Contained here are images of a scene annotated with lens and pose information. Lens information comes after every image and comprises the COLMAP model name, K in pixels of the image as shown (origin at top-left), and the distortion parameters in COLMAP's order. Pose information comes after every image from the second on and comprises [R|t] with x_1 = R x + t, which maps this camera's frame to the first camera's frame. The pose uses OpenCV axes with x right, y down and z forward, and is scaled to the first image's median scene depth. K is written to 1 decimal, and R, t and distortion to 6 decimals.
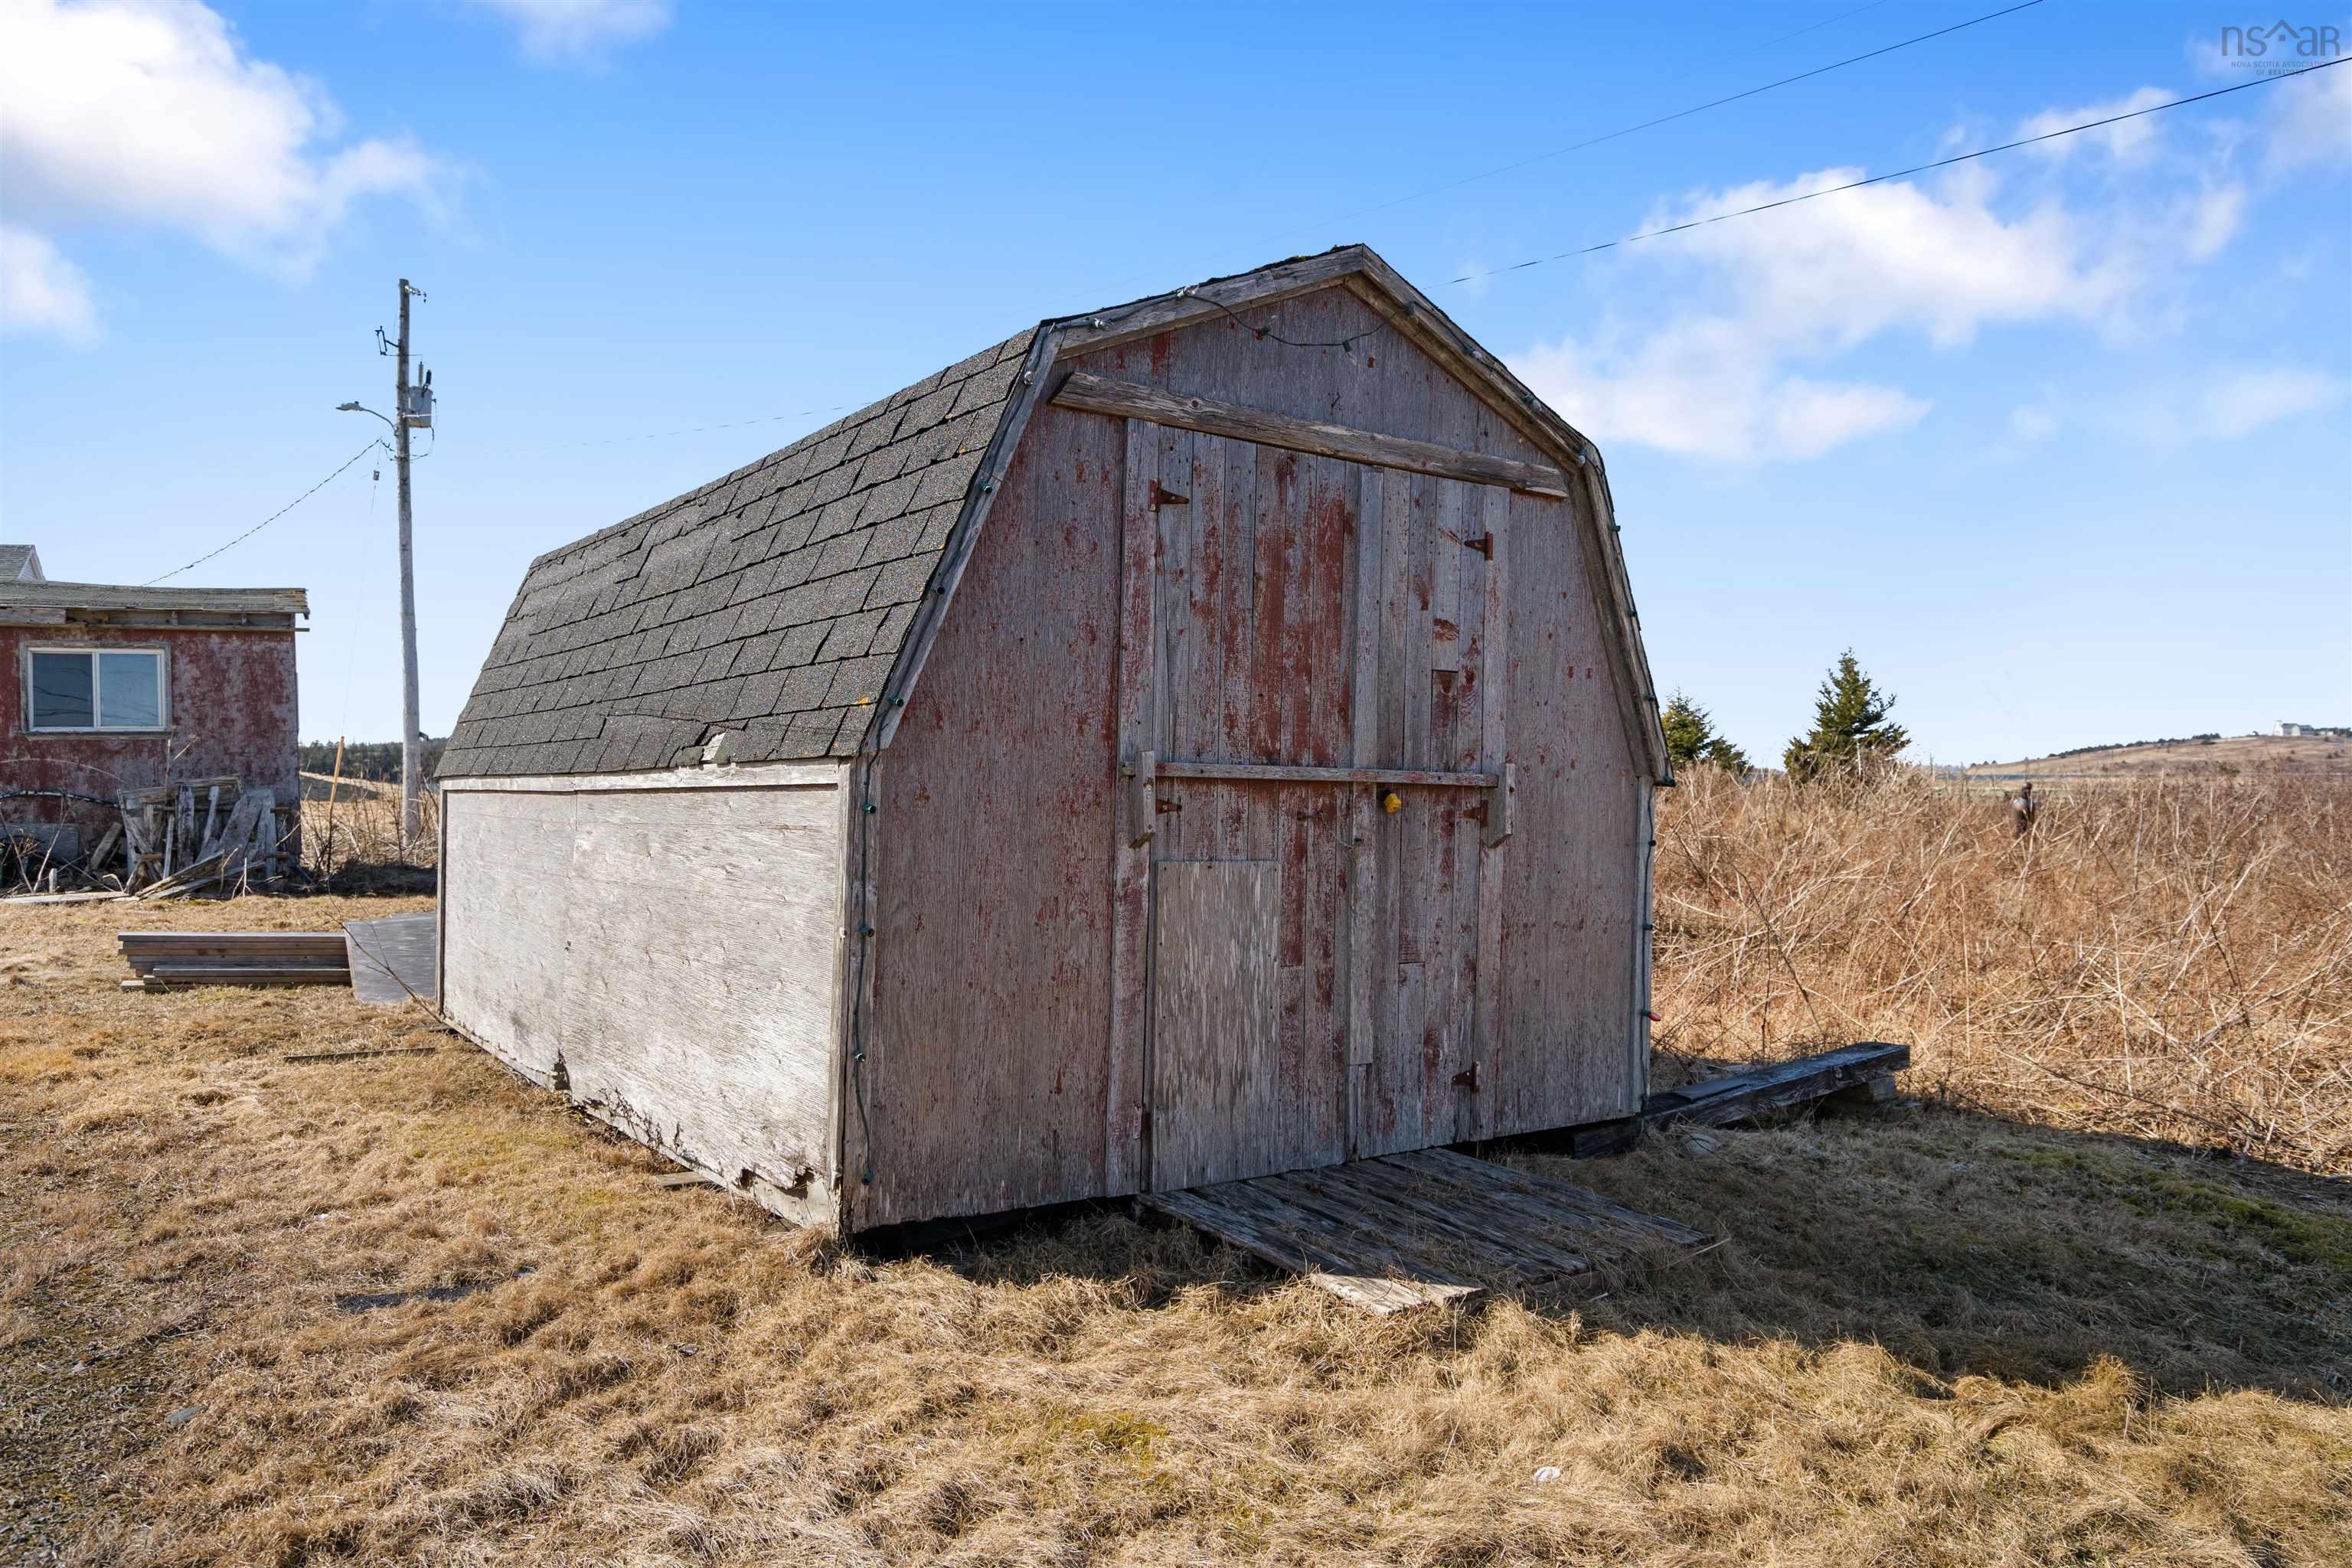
lens RADIAL K [[1616.0, 0, 1178.1], [0, 1616.0, 783.4], [0, 0, 1]] dist [0.002153, -0.000367]
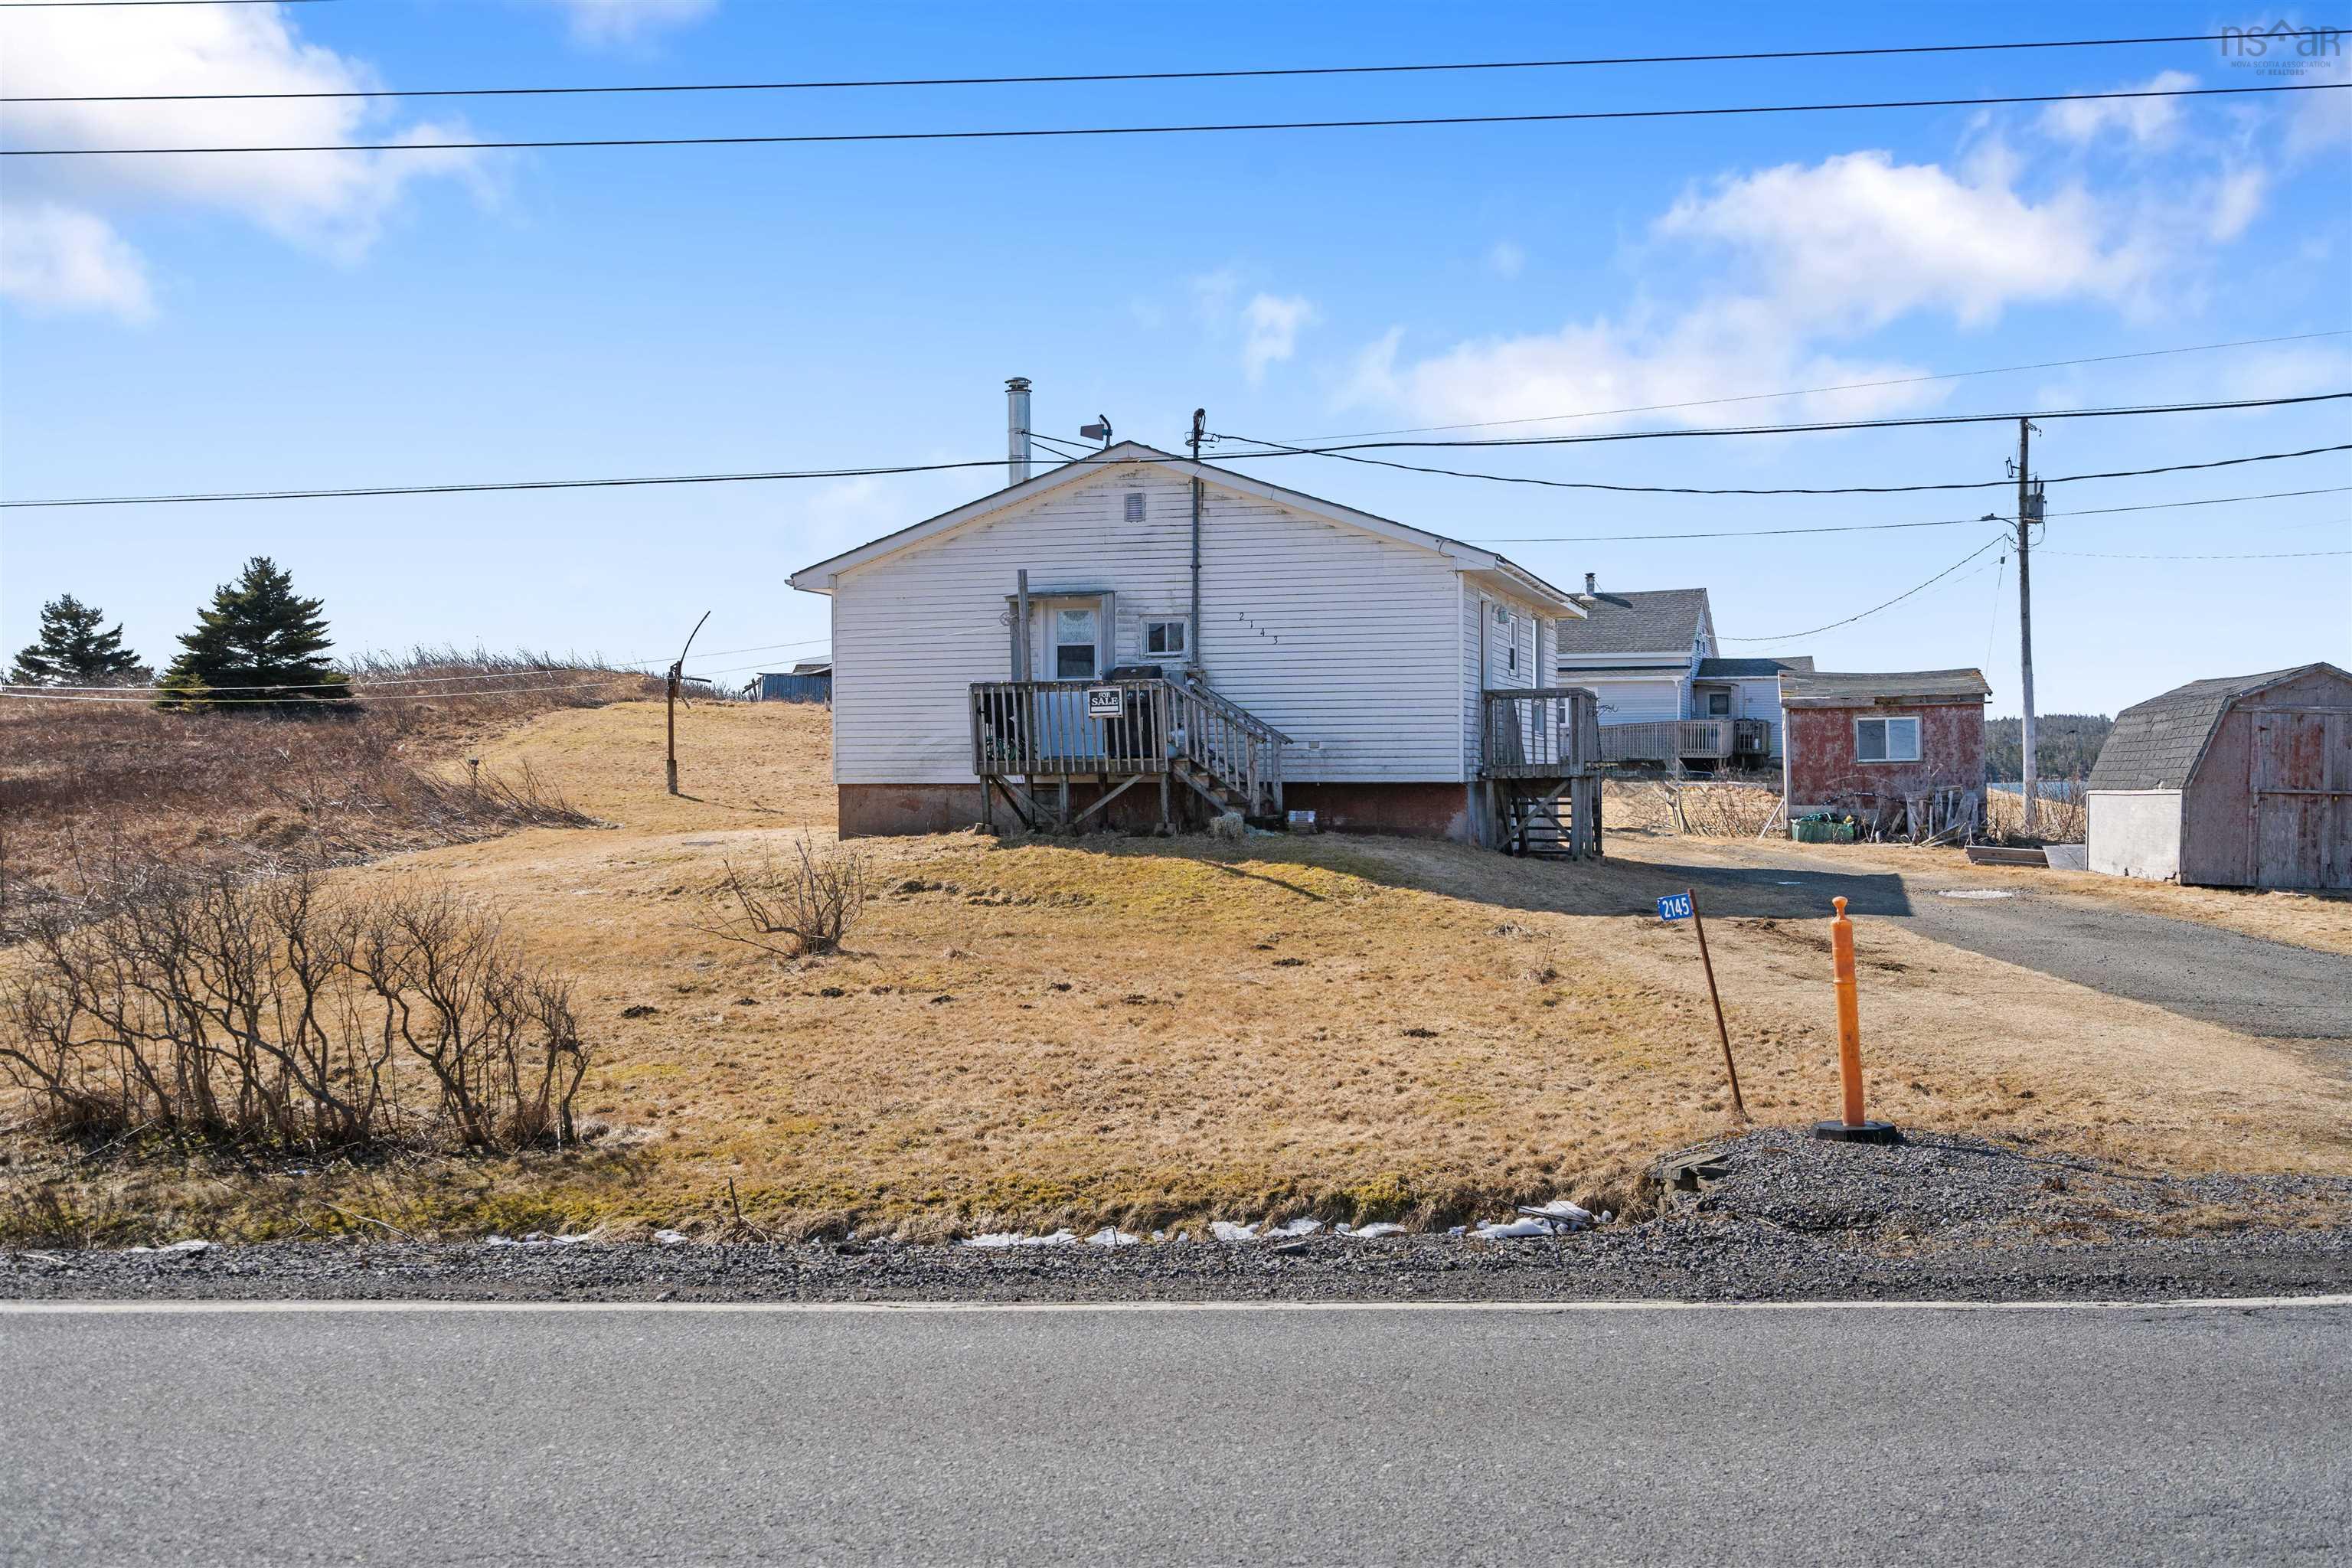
lens RADIAL K [[2325.3, 0, 1177.9], [0, 2325.3, 782.8], [0, 0, 1]] dist [0.000195, 0.000000]
pose [[0.722637, 0.003839, -0.691217, 0.666537], [-0.003888, 0.999991, 0.001490, -0.008257], [0.691216, 0.001611, 0.722646, -1.676757]]
